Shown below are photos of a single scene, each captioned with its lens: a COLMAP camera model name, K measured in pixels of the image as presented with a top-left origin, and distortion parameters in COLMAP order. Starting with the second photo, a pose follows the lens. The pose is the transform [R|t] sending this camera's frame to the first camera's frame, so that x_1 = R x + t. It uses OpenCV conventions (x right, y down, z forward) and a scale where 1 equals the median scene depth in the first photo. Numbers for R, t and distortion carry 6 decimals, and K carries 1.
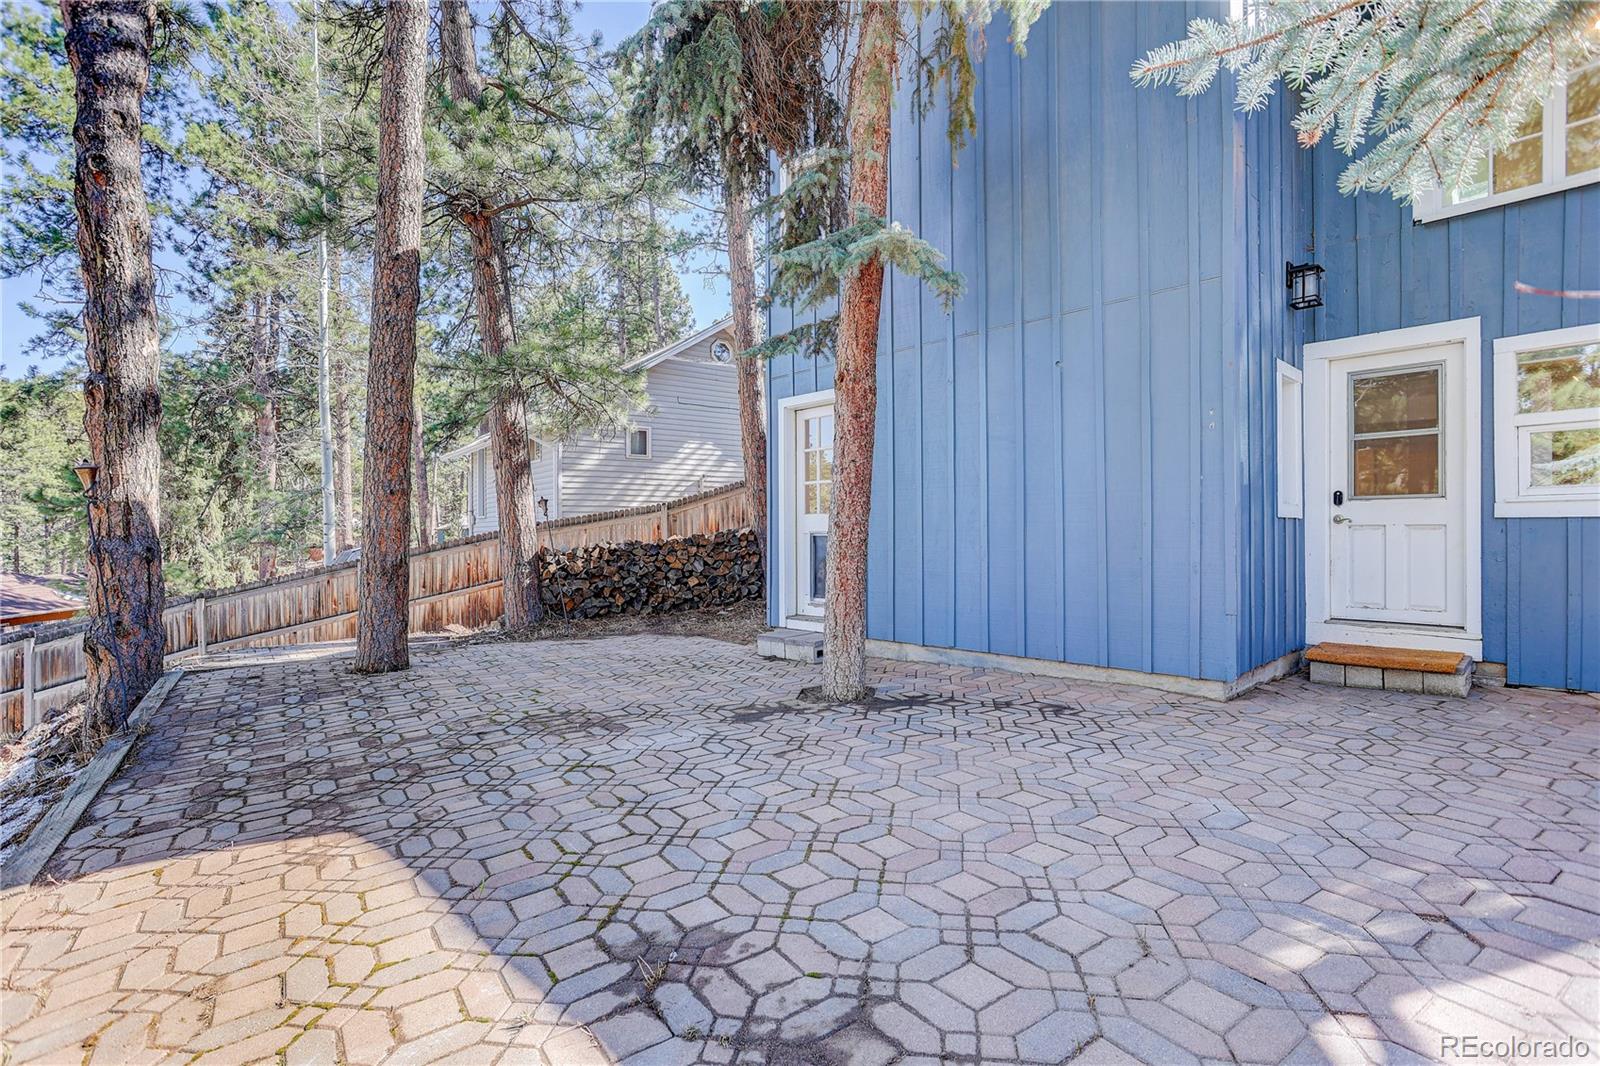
lens RADIAL K [[786.5, 0, 775.6], [0, 786.5, 532.4], [0, 0, 1]] dist [-0.056799, 0.037687]
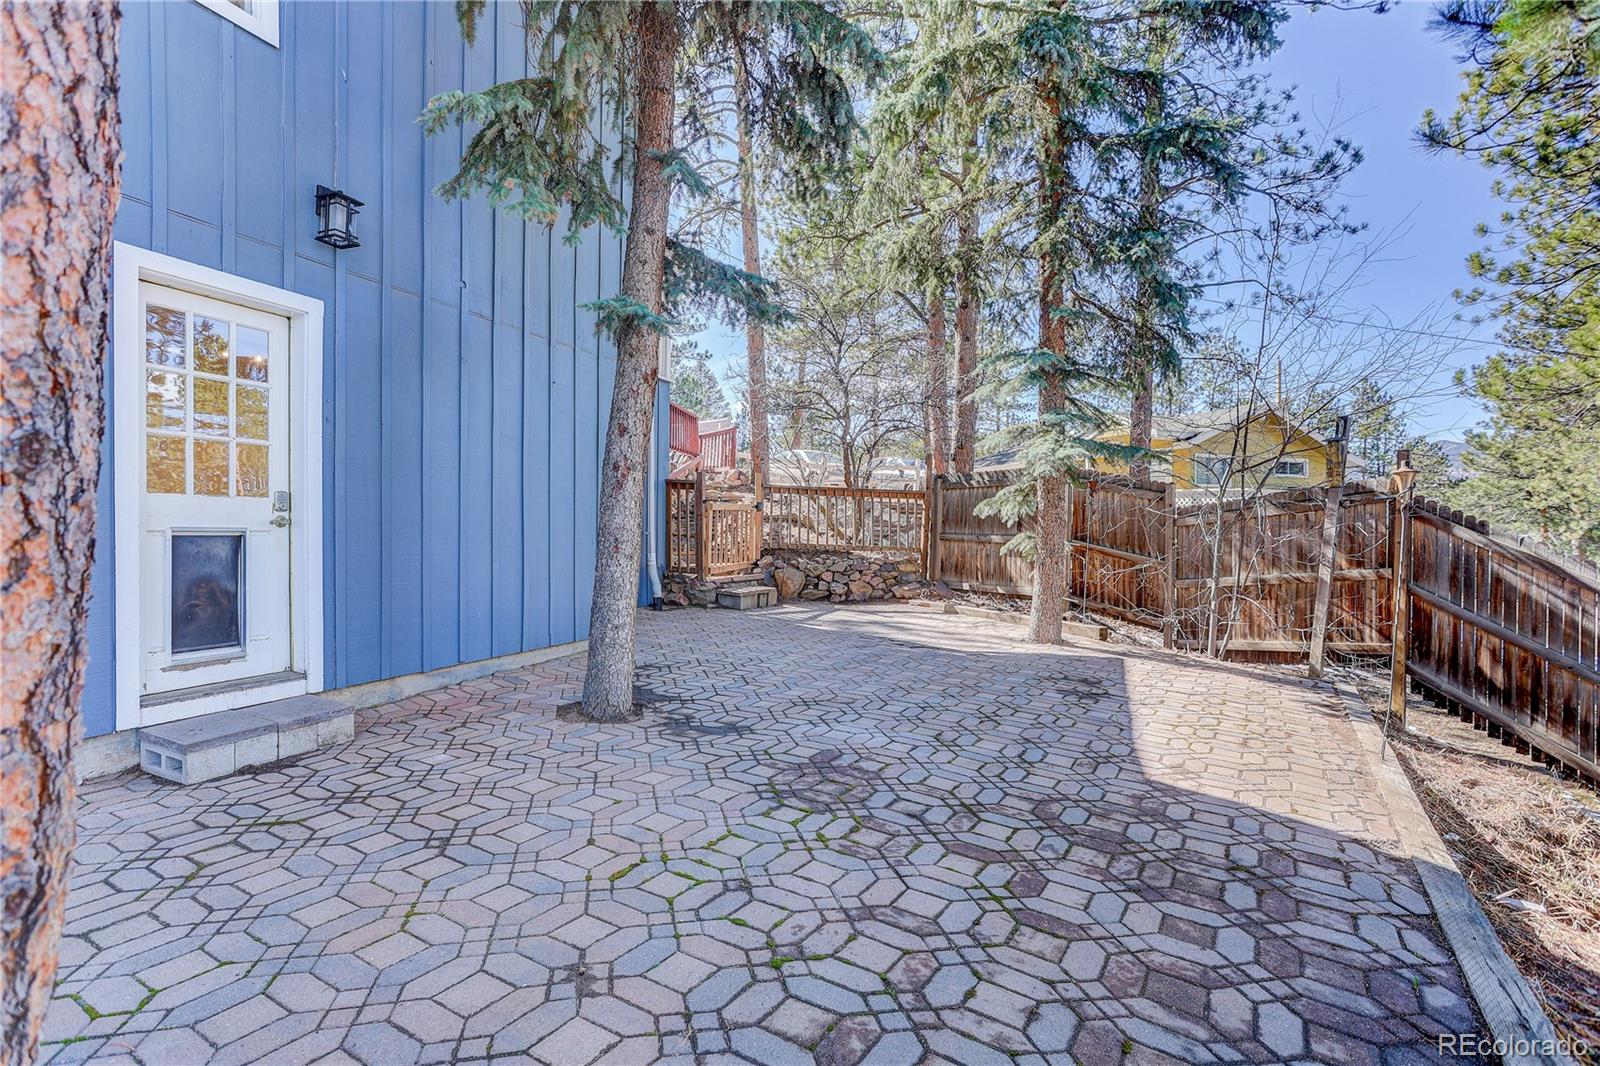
lens RADIAL K [[786.5, 0, 775.6], [0, 786.5, 532.4], [0, 0, 1]] dist [-0.056799, 0.037687]
pose [[-0.417293, -0.003063, 0.908767, -1.174902], [-0.002548, 0.999994, 0.002201, -0.007314], [-0.908769, -0.001397, -0.417298, 1.695908]]
